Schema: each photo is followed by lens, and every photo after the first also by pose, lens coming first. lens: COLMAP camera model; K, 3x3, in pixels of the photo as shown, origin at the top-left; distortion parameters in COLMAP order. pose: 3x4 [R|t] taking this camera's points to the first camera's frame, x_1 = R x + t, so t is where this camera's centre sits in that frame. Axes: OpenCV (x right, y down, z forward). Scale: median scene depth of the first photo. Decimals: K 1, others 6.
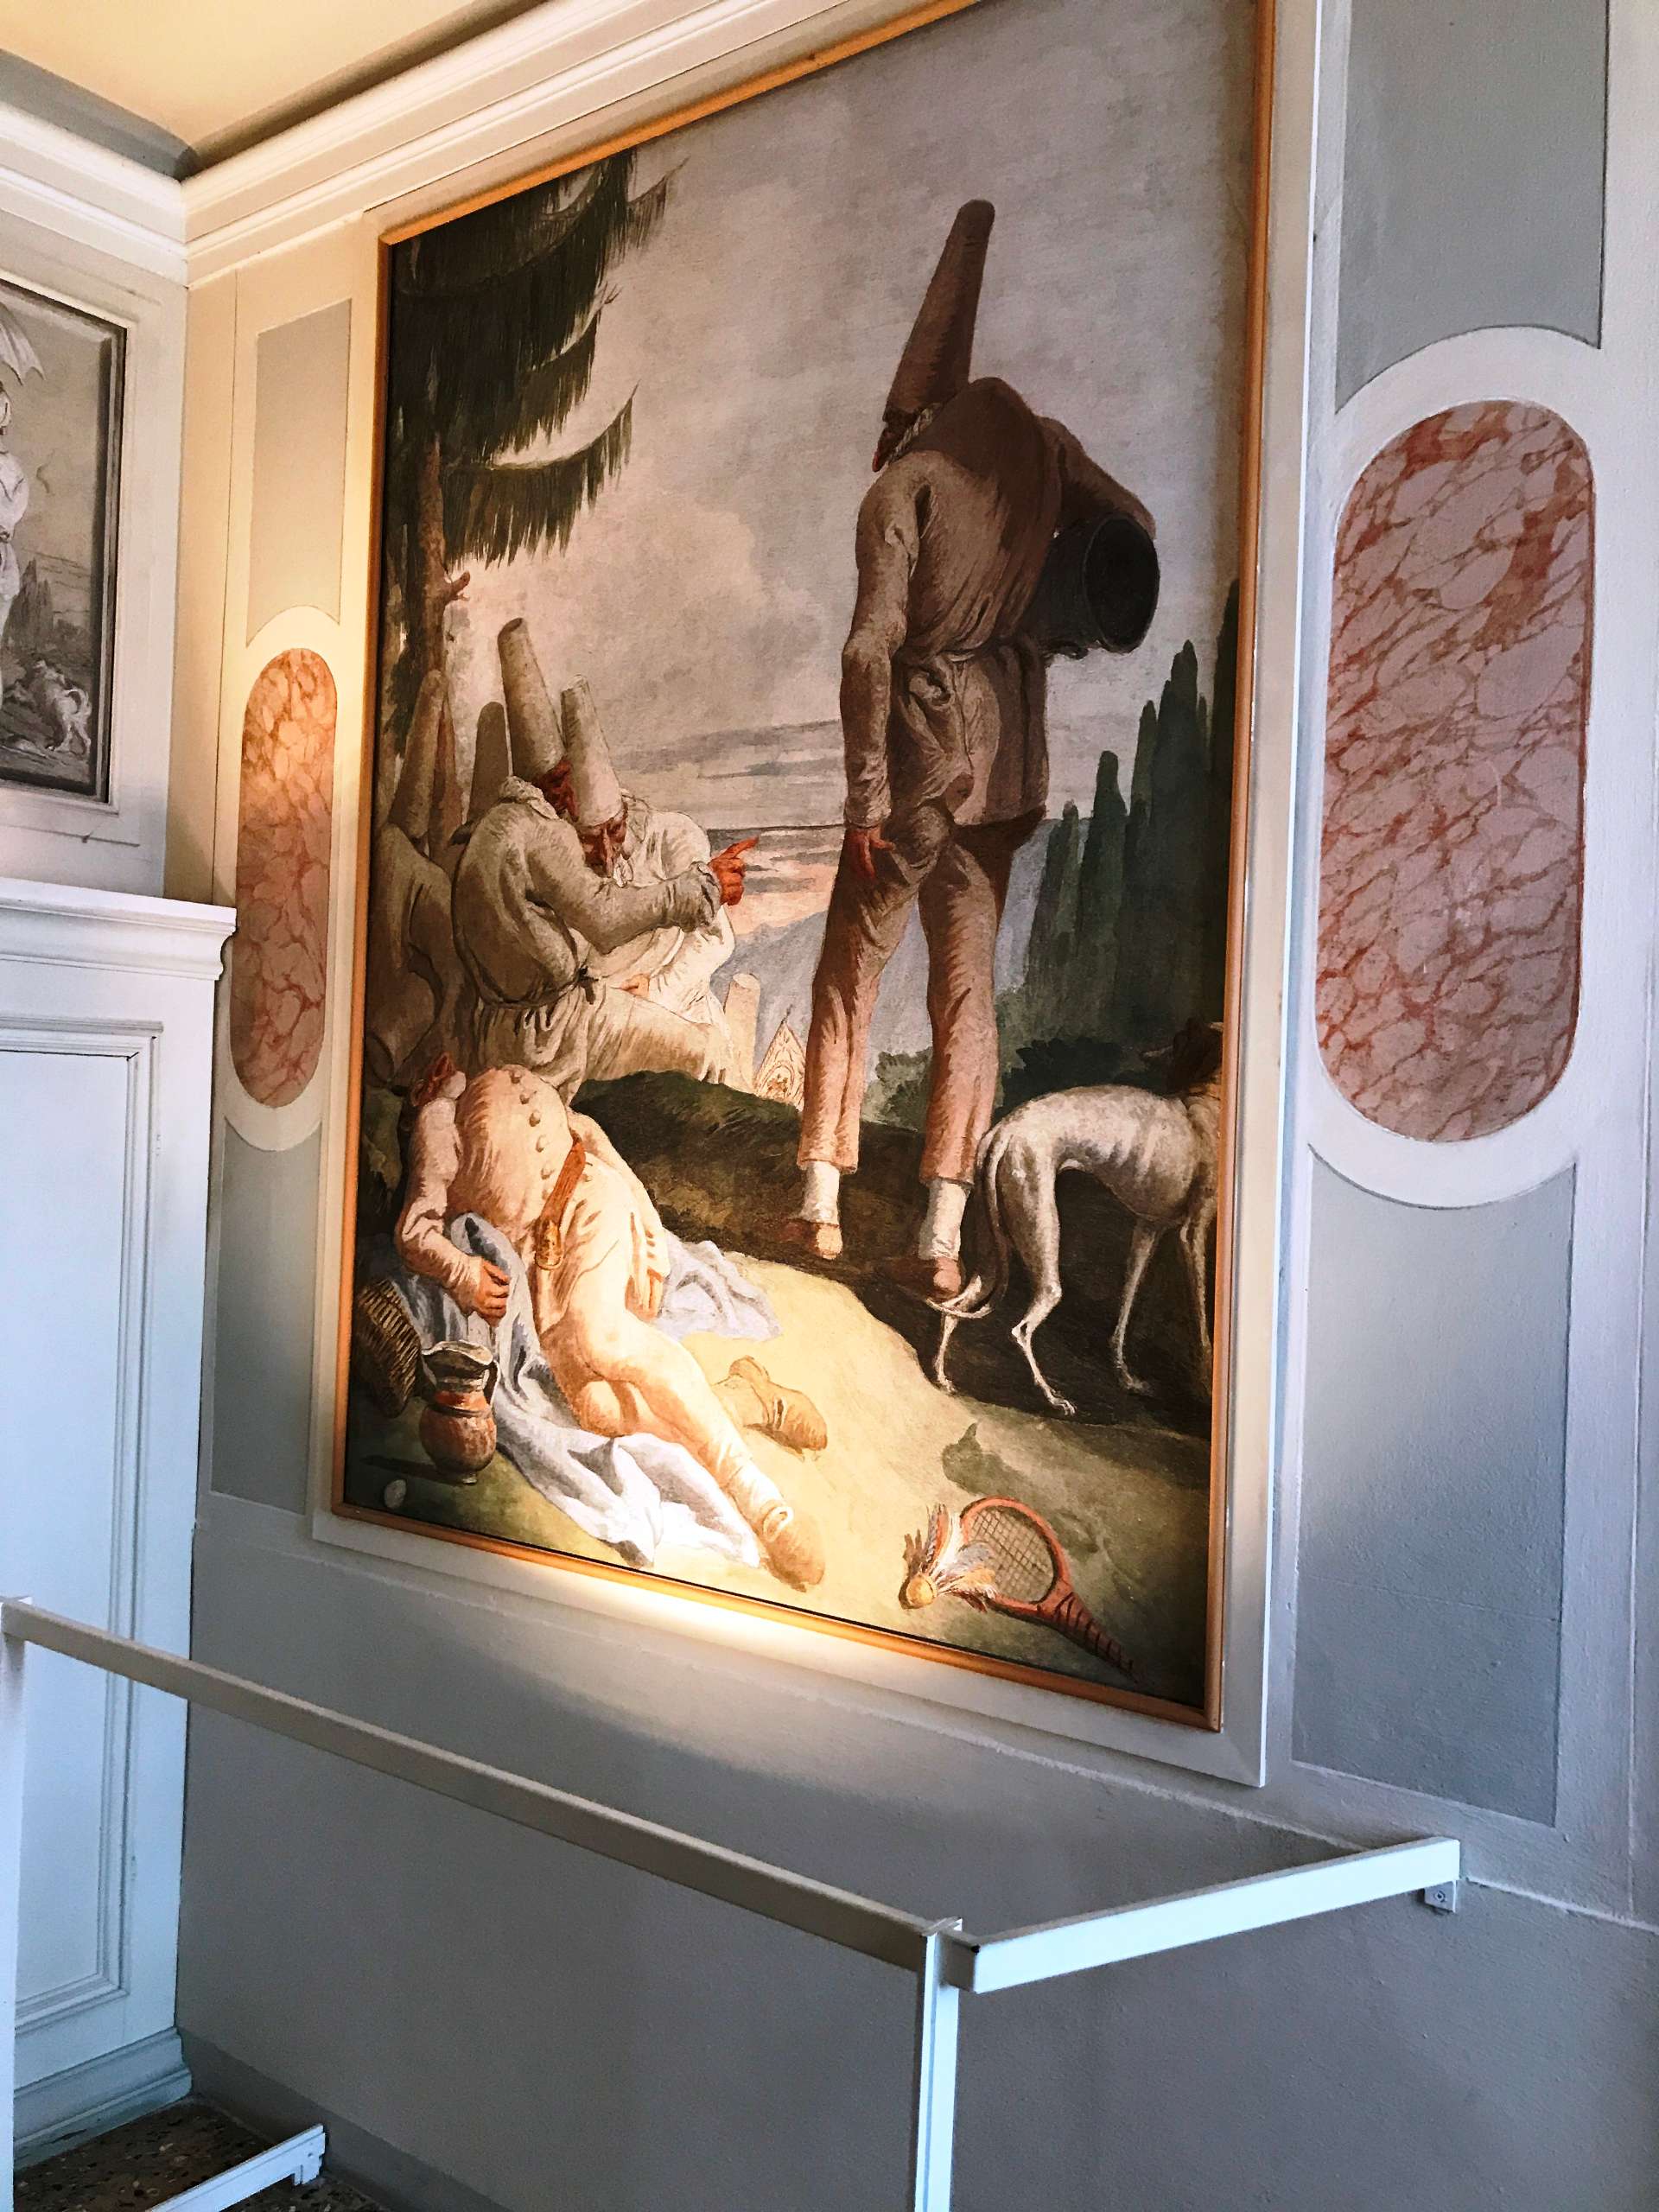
lens RADIAL K [[1823.5, 0, 836.1], [0, 1823.5, 1099.1], [0, 0, 1]] dist [0.034255, -0.028798]
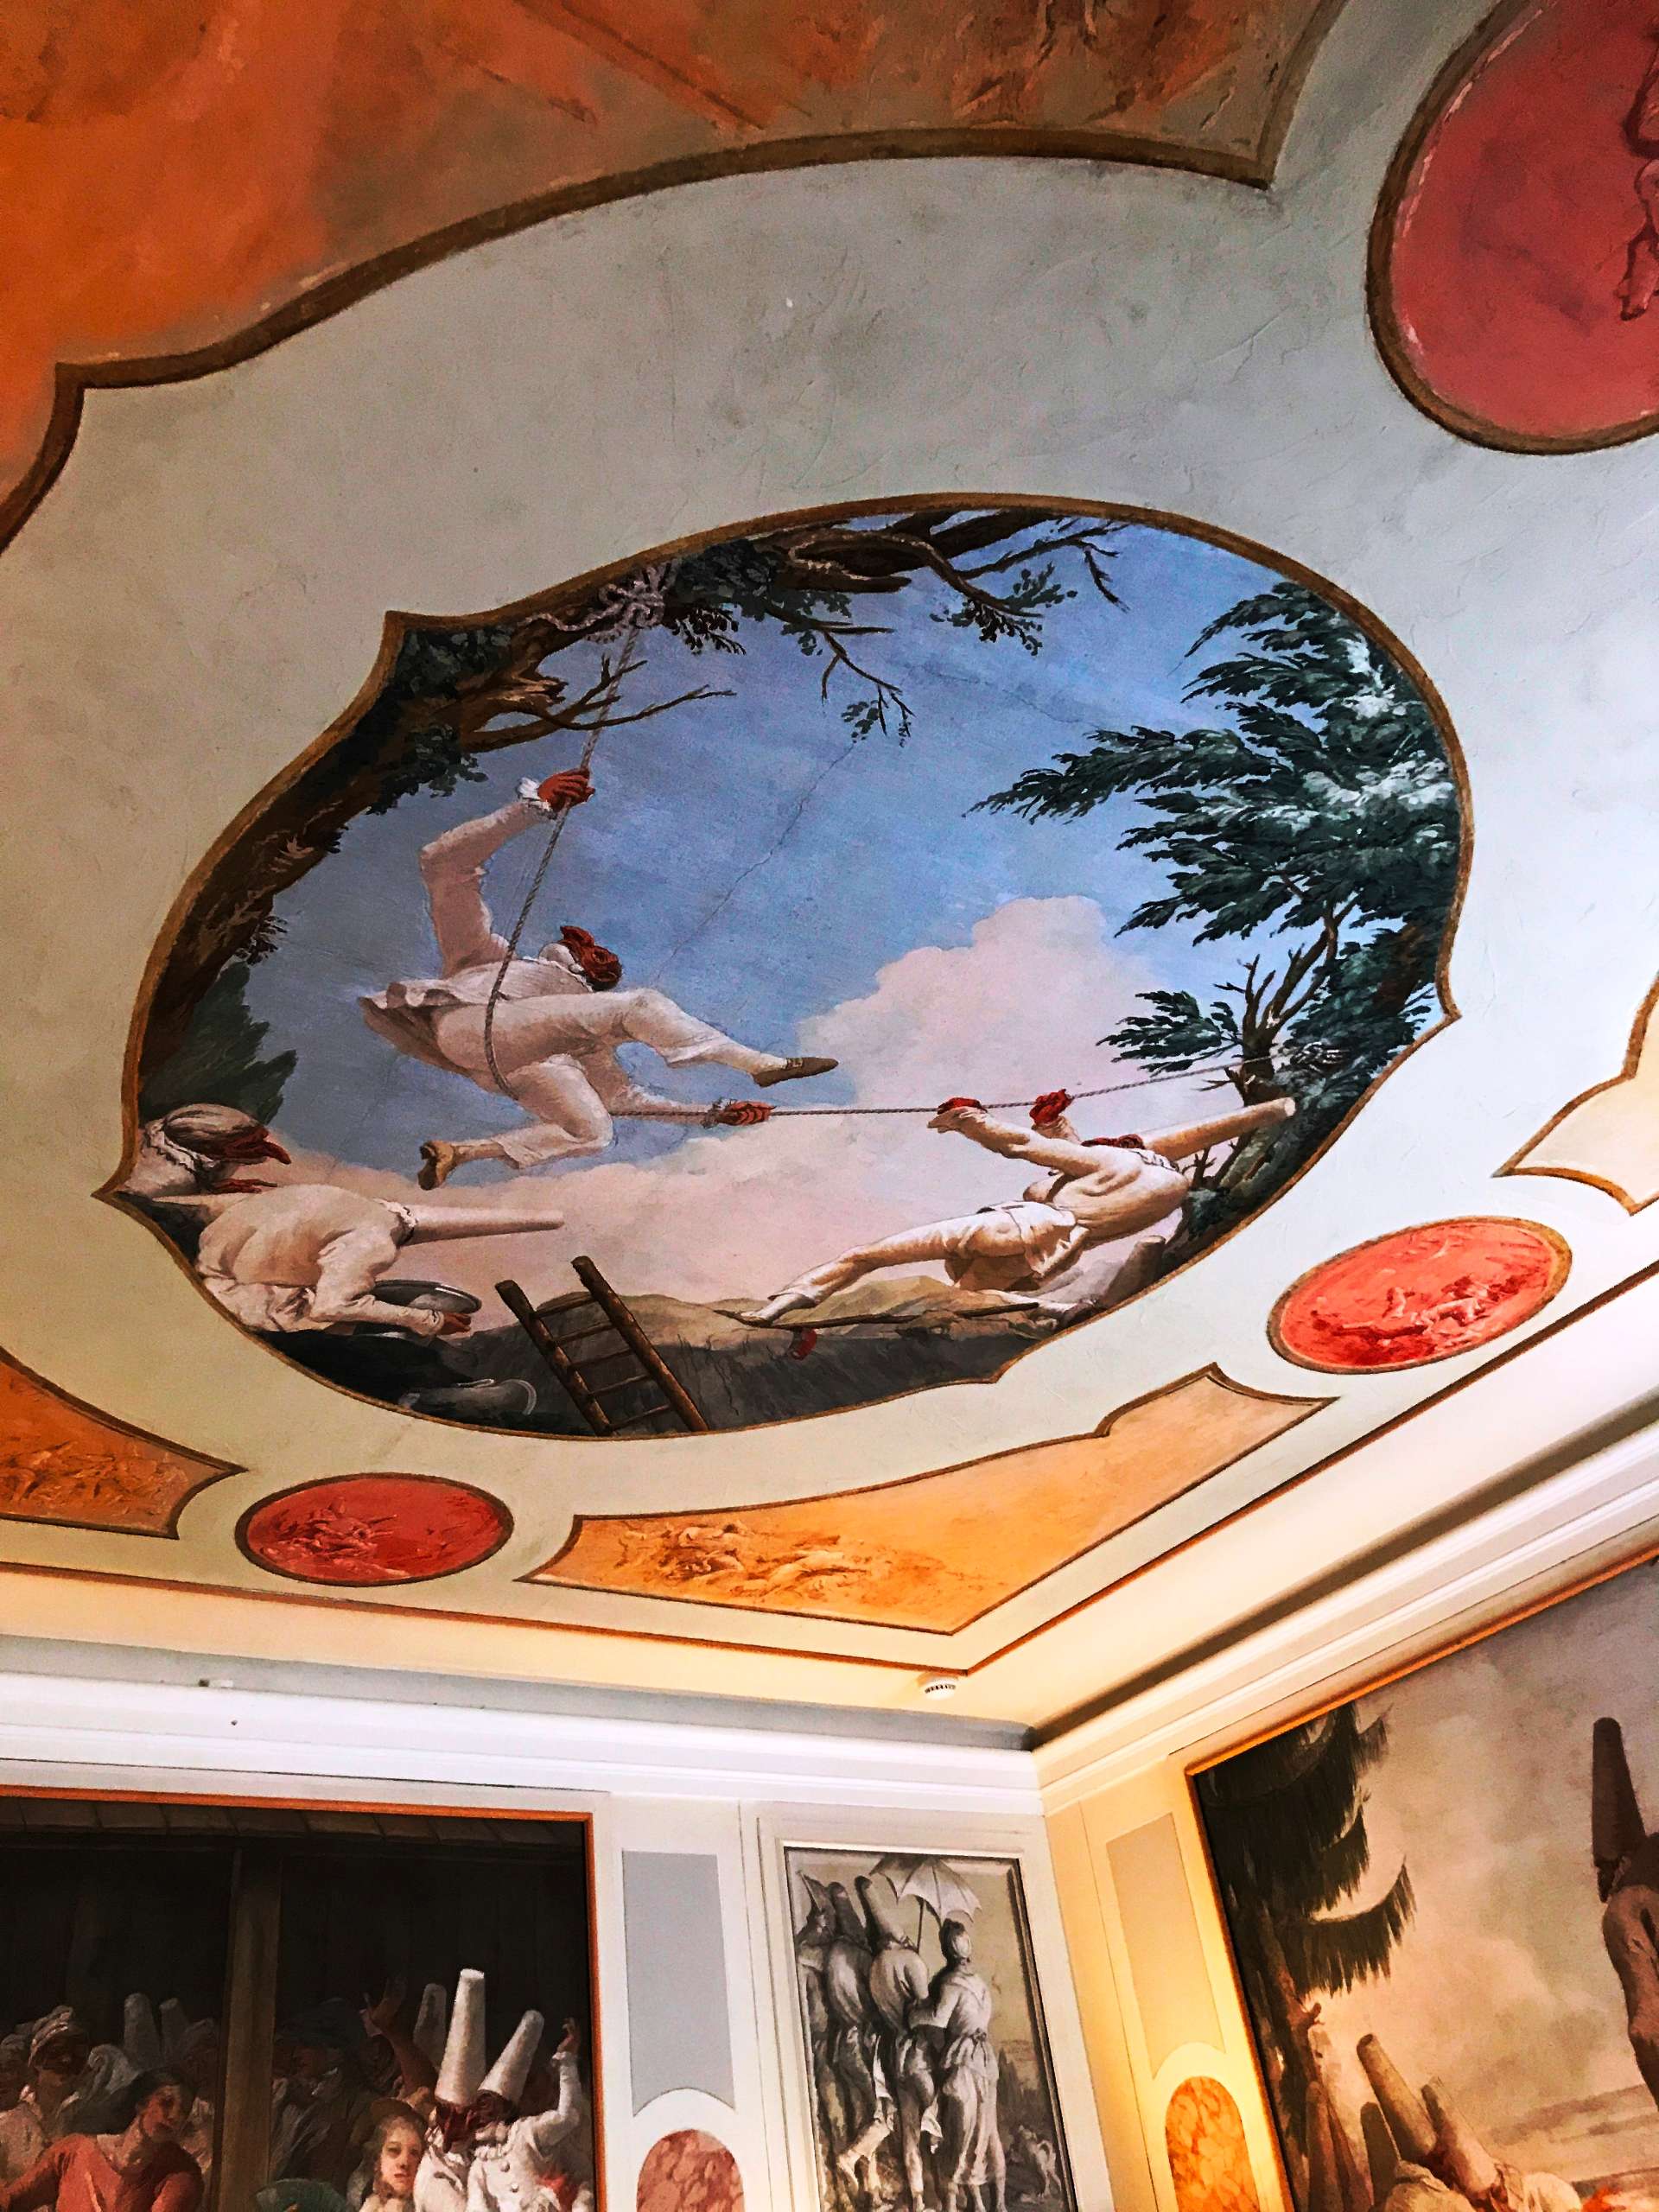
lens RADIAL K [[1823.5, 0, 834.9], [0, 1823.5, 1109.8], [0, 0, 1]] dist [0.034255, -0.028798]
pose [[0.934821, -0.308572, -0.175767, -0.088197], [0.147956, 0.788374, -0.597139, -0.035887], [0.322831, 0.532212, 0.782644, -0.641069]]
